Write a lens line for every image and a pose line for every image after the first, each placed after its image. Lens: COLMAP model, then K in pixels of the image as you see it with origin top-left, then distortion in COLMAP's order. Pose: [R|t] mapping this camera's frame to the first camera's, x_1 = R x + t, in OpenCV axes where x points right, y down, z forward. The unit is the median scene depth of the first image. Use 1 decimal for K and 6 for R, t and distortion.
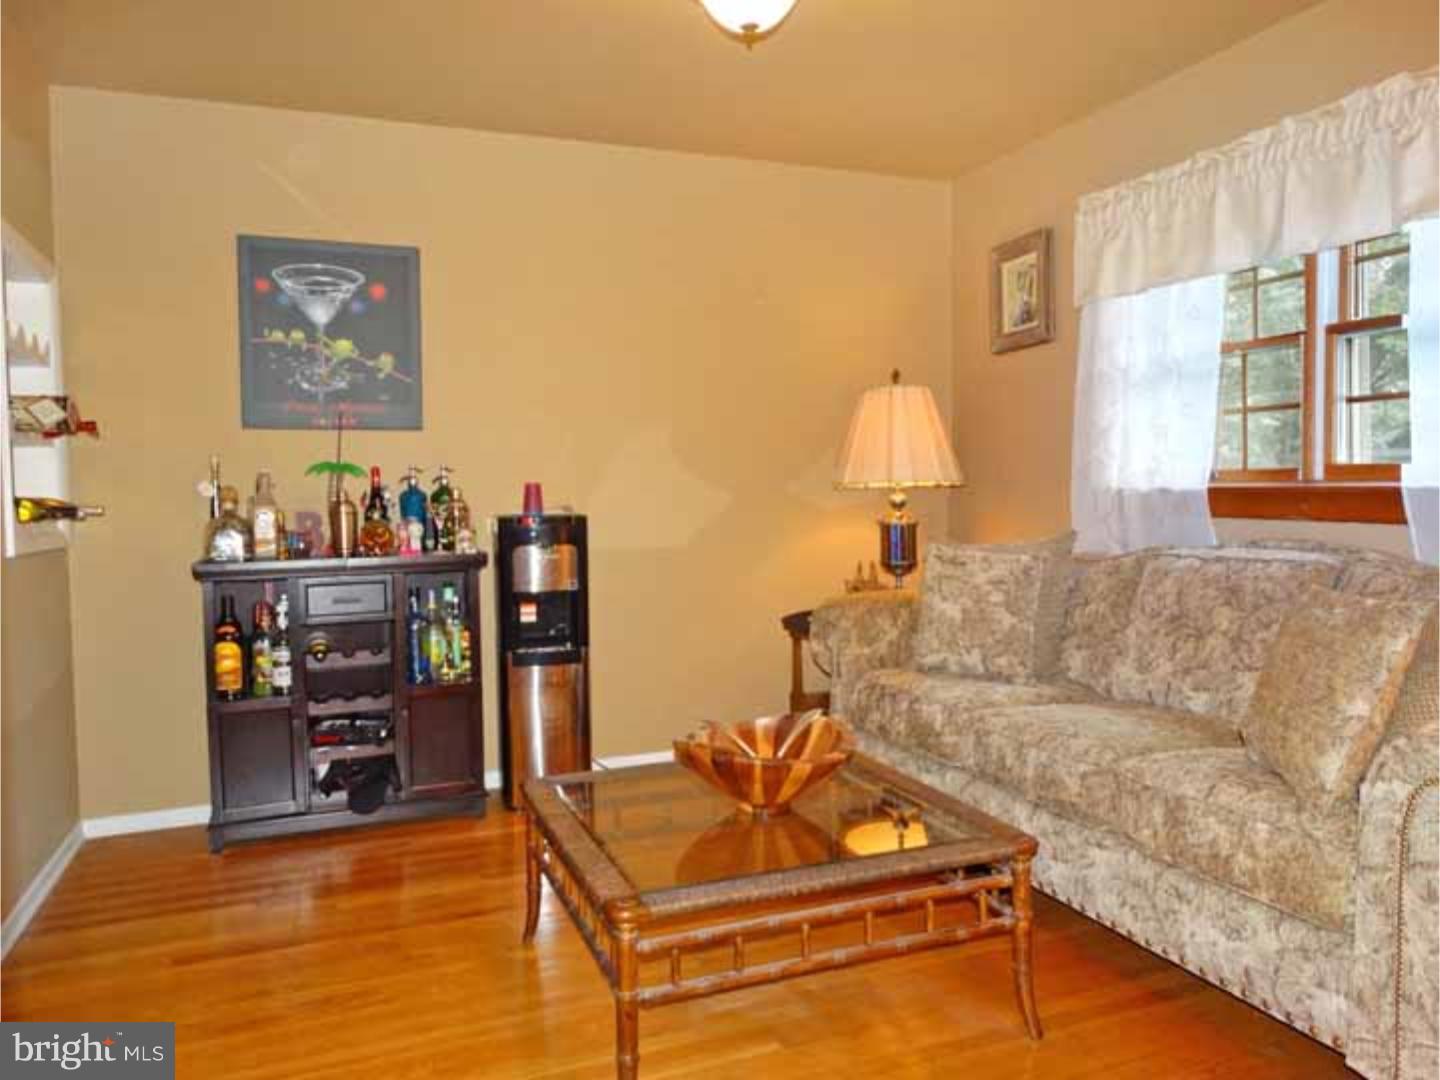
lens RADIAL K [[1032.3, 0, 720.0], [0, 1032.3, 540.0], [0, 0, 1]] dist [0.007477, -0.001822]
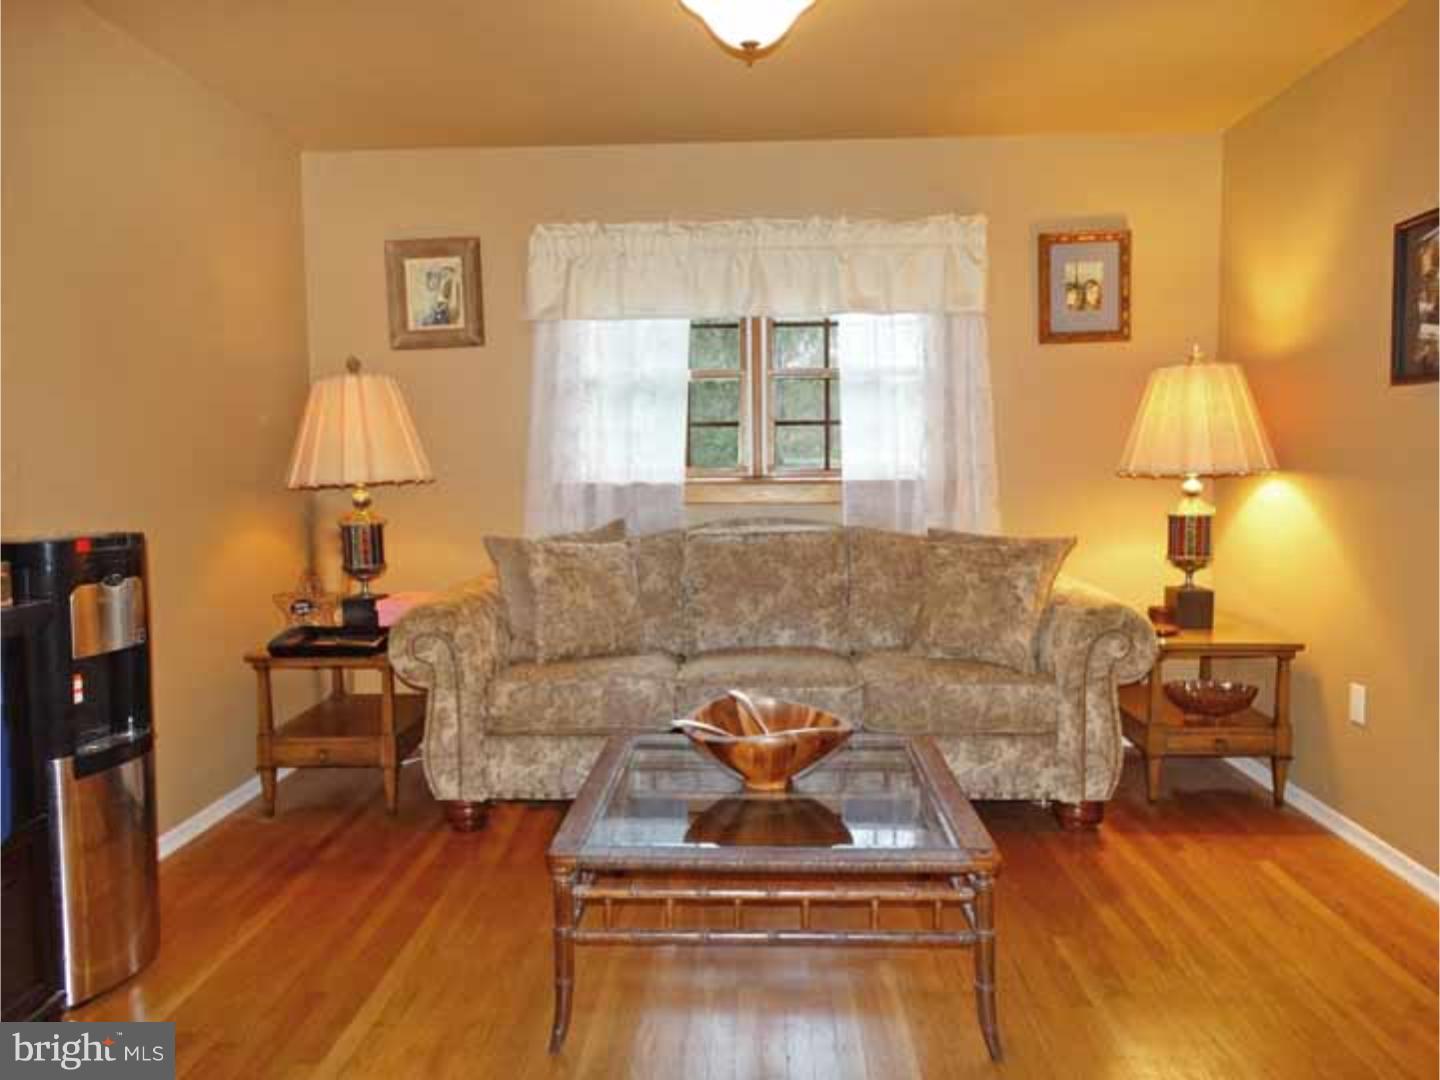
lens RADIAL K [[1010.0, 0, 720.0], [0, 1010.0, 540.0], [0, 0, 1]] dist [0.004280, -0.003970]
pose [[0.416929, -0.062150, 0.906812, -0.574583], [0.055650, 0.997533, 0.042781, -0.025425], [-0.907234, 0.032627, 0.419360, 0.372907]]
